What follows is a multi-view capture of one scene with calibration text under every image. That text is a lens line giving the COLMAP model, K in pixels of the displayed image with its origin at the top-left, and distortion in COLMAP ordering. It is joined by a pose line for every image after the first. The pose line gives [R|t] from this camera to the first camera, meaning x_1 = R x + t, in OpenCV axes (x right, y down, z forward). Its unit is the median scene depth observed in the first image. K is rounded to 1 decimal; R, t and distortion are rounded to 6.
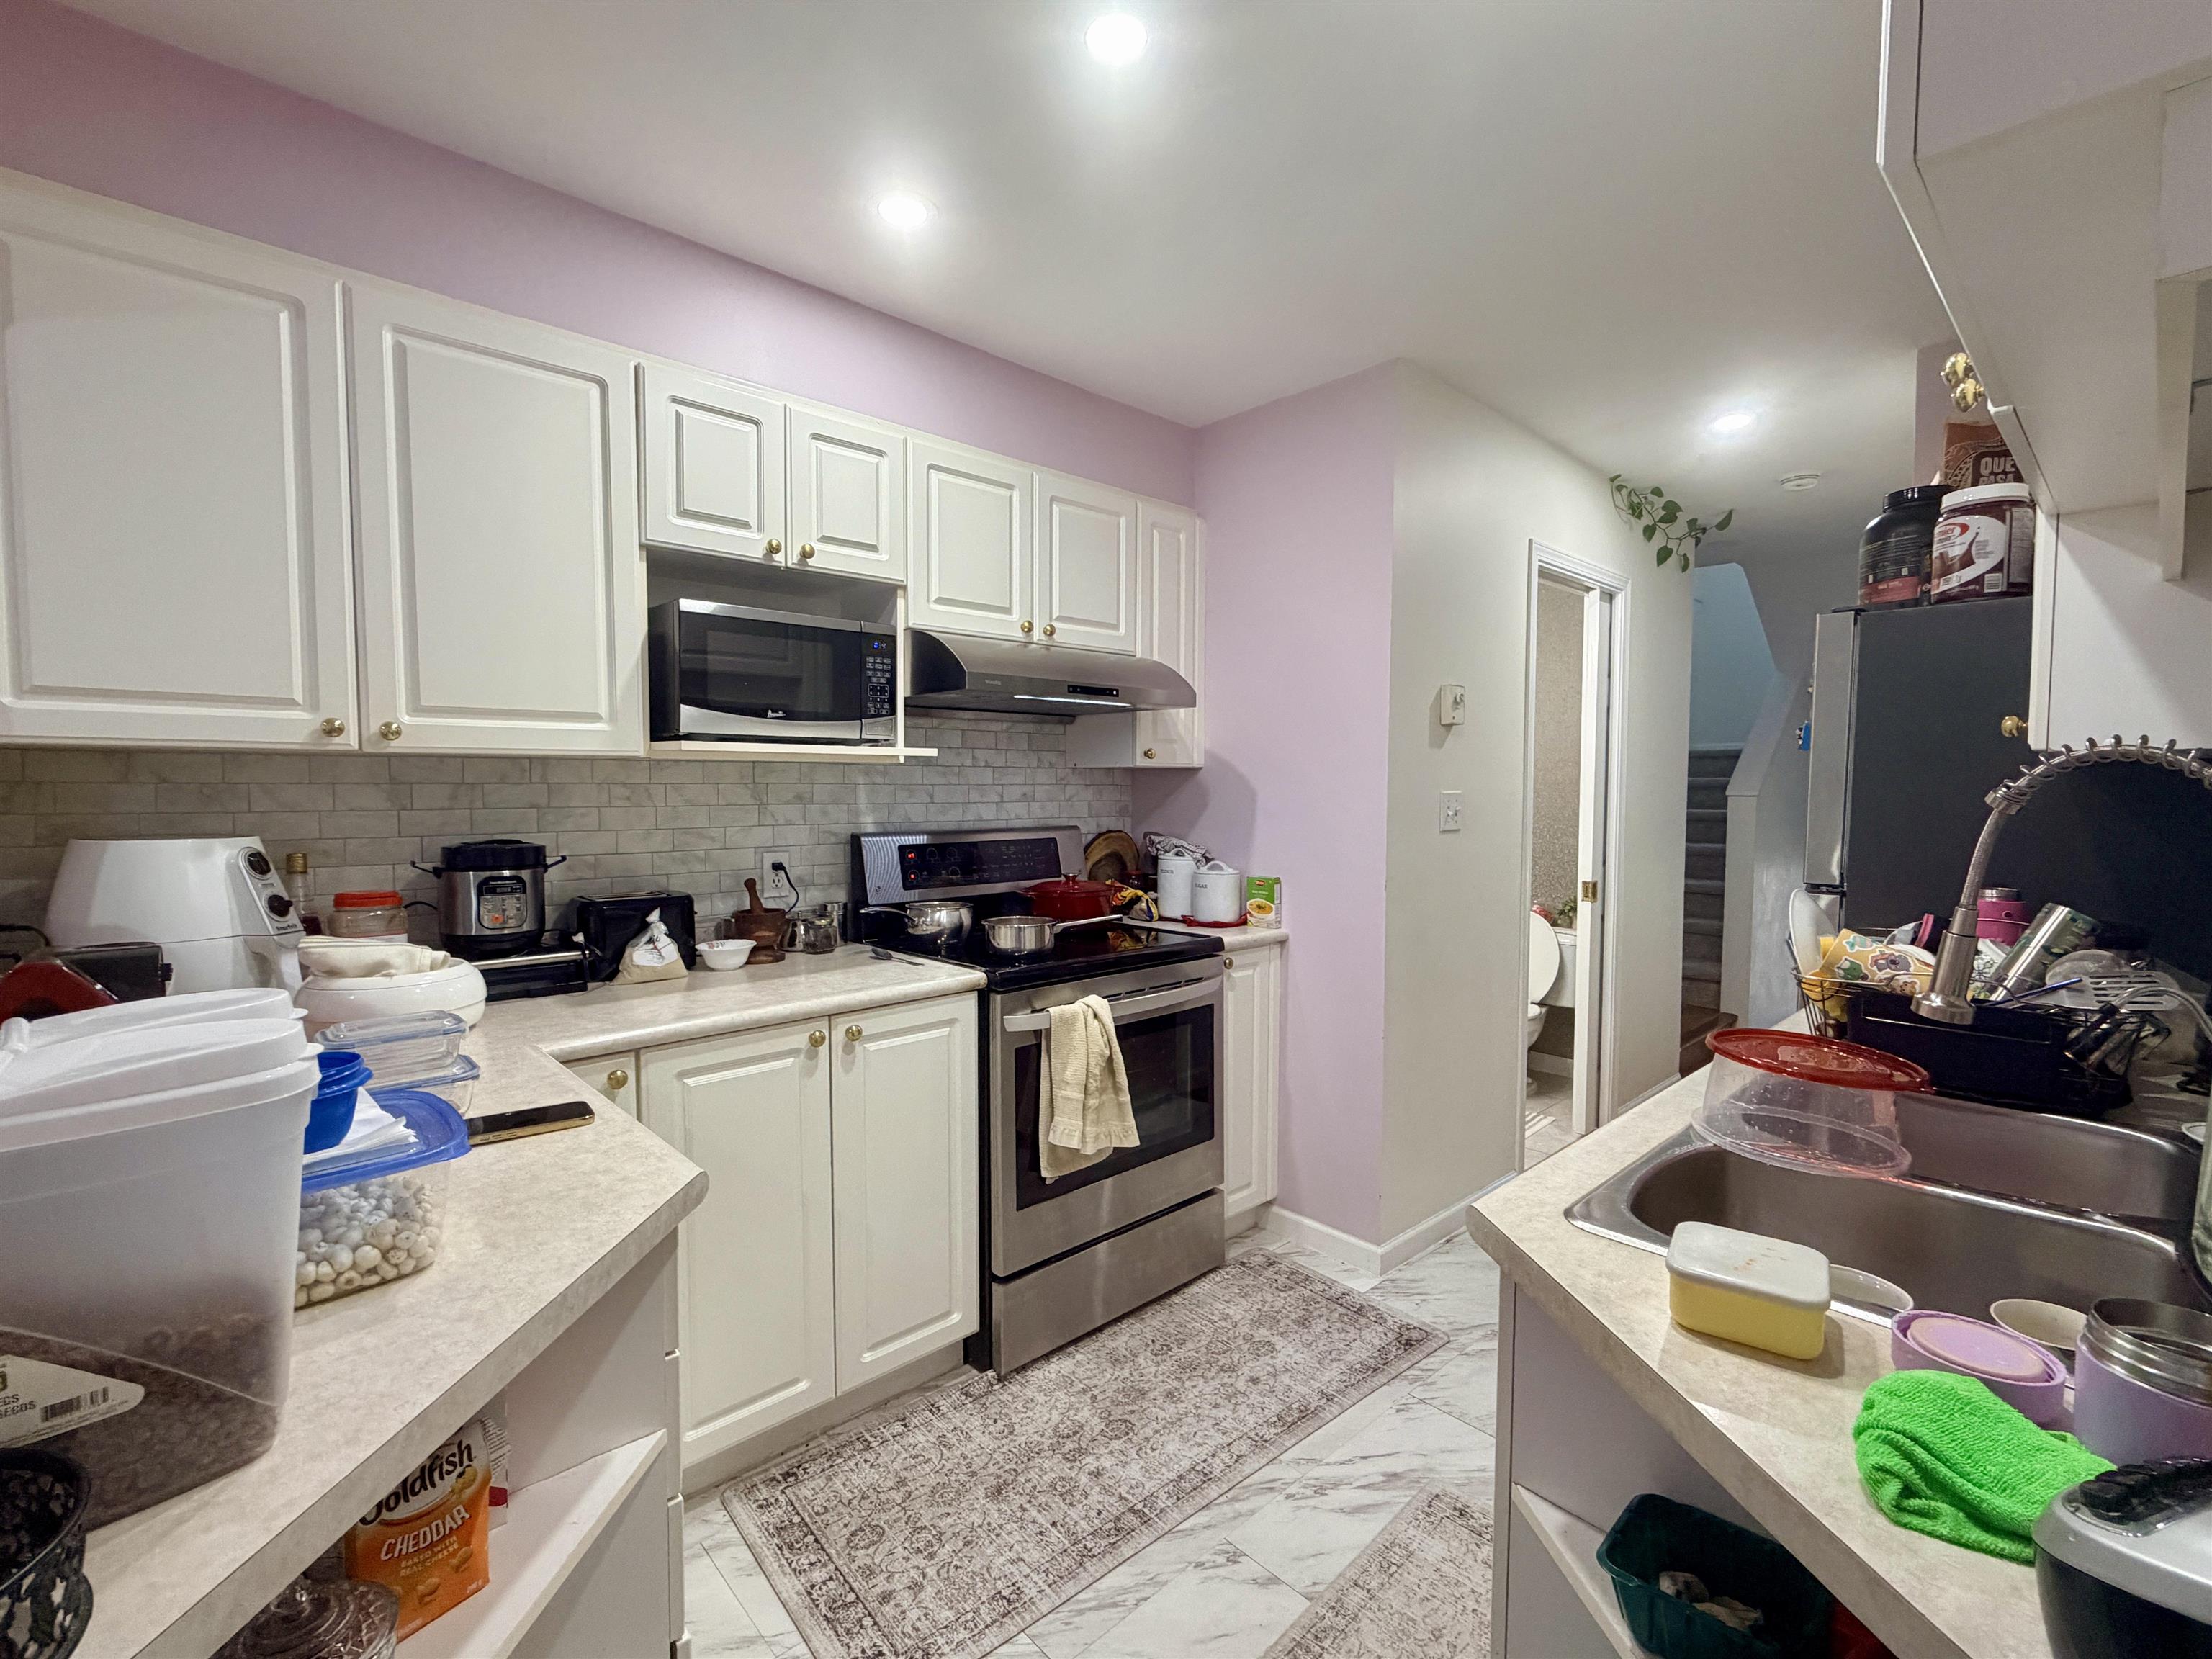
lens RADIAL K [[973.5, 0, 1106.0], [0, 973.5, 829.5], [0, 0, 1]] dist [0.000434, 0.000179]
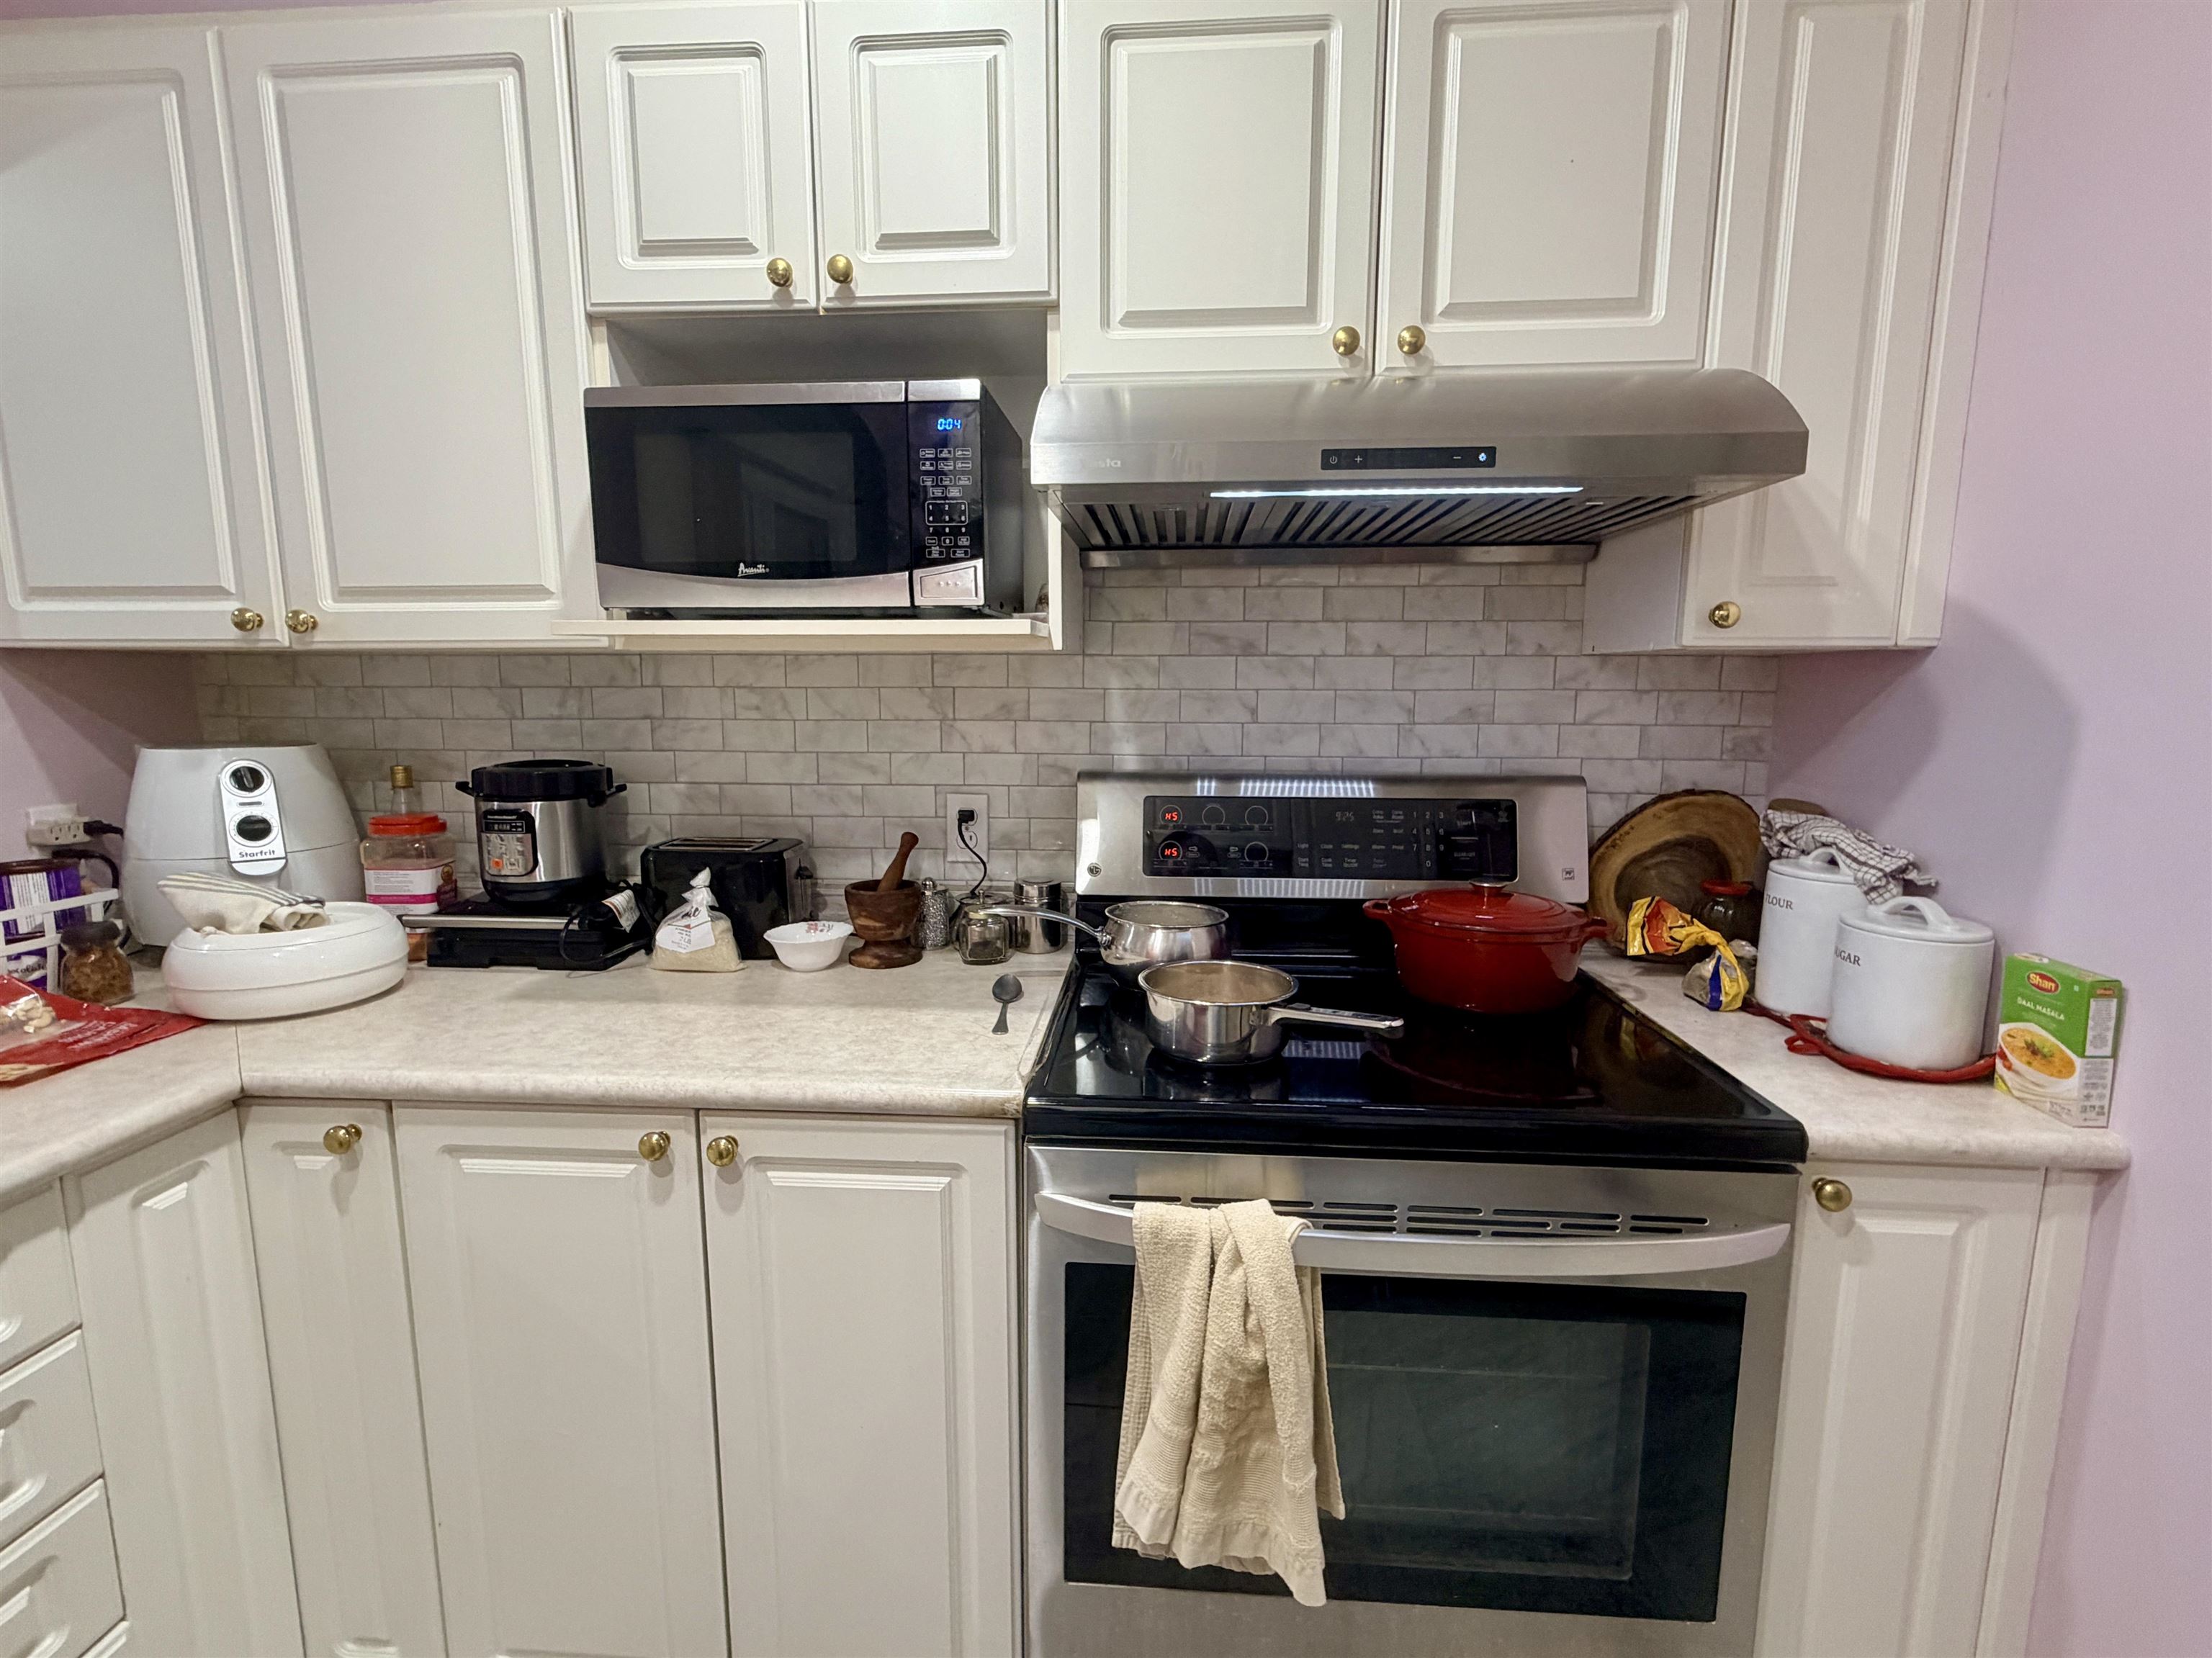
lens RADIAL K [[1016.1, 0, 1106.0], [0, 1016.1, 829.0], [0, 0, 1]] dist [0.000916, -0.000001]
pose [[0.681156, 0.104330, -0.724666, 0.228748], [-0.034702, 0.993283, 0.110384, -0.033079], [0.731315, -0.050041, 0.680202, 0.632216]]
